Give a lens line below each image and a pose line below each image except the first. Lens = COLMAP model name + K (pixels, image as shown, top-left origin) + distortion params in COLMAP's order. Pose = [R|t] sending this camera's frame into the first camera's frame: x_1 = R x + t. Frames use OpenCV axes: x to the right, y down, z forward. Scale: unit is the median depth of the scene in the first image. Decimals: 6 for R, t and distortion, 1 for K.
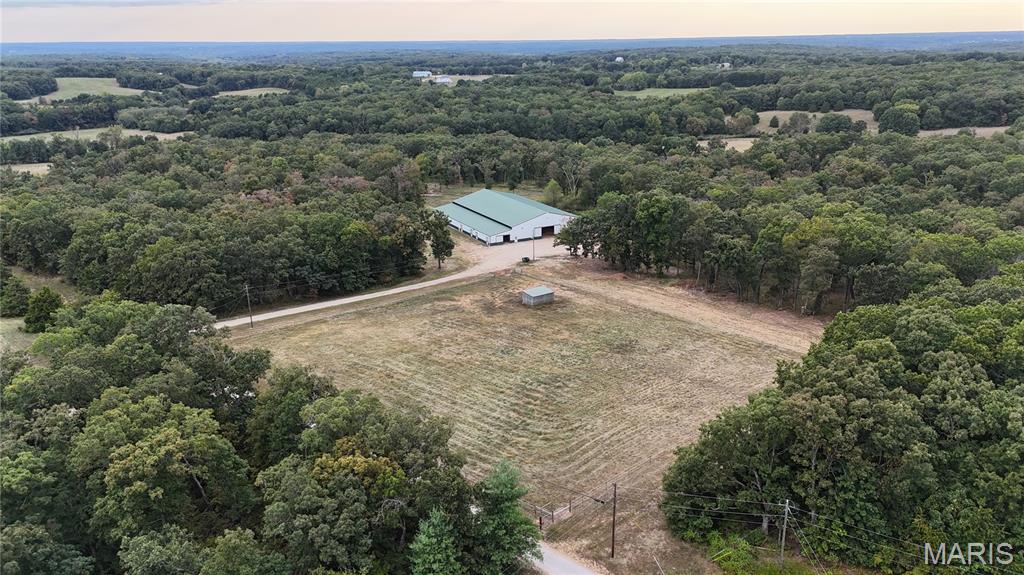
lens RADIAL K [[749.1, 0, 512.0], [0, 749.1, 287.5], [0, 0, 1]] dist [0.111193, -0.148785]
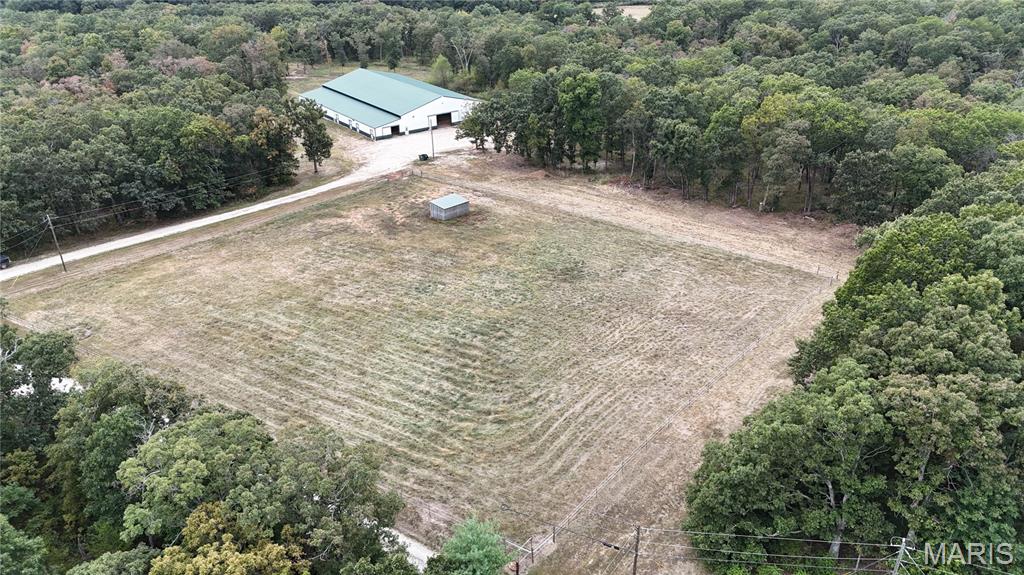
lens RADIAL K [[750.7, 0, 512.0], [0, 750.7, 287.5], [0, 0, 1]] dist [0.066689, -0.056466]
pose [[0.985412, -0.071937, 0.154235, -0.028576], [0.047314, 0.986345, 0.157752, -0.026512], [-0.163477, -0.148153, 0.975359, 0.189758]]
